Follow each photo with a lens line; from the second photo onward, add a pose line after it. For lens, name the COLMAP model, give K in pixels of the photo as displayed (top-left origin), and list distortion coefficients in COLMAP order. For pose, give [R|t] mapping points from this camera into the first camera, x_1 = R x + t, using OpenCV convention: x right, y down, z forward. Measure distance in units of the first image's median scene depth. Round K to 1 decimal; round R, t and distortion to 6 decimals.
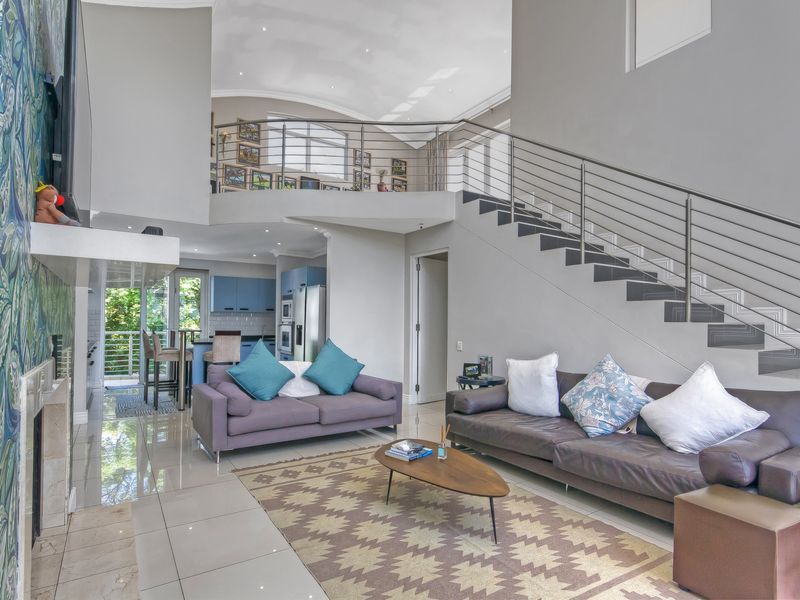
lens RADIAL K [[426.1, 0, 403.7], [0, 426.1, 311.8], [0, 0, 1]] dist [0.000983, 0.000314]
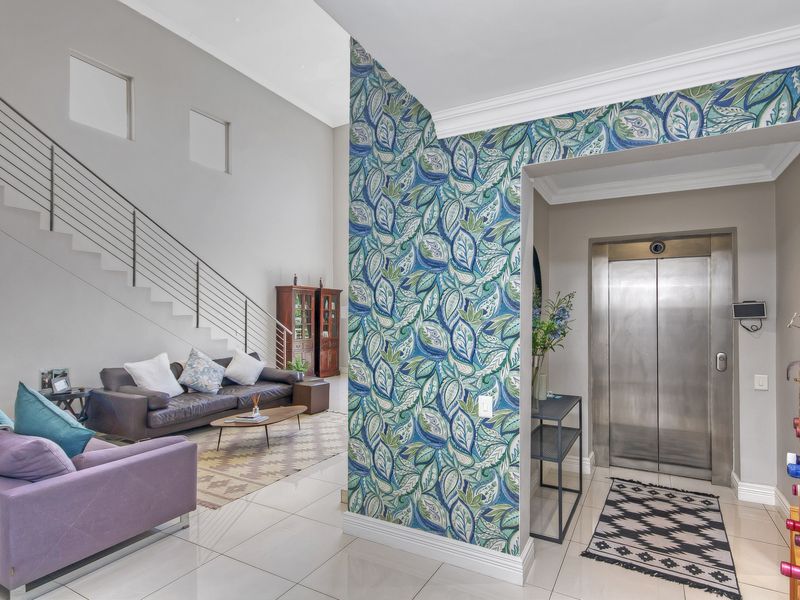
lens RADIAL K [[418.3, 0, 399.5], [0, 418.3, 321.2], [0, 0, 1]] dist [0.002072, -0.000558]
pose [[-0.472483, -0.009722, 0.881286, -1.610855], [-0.013428, 0.999902, 0.003832, -0.026000], [-0.881237, -0.010024, -0.472568, 1.311231]]
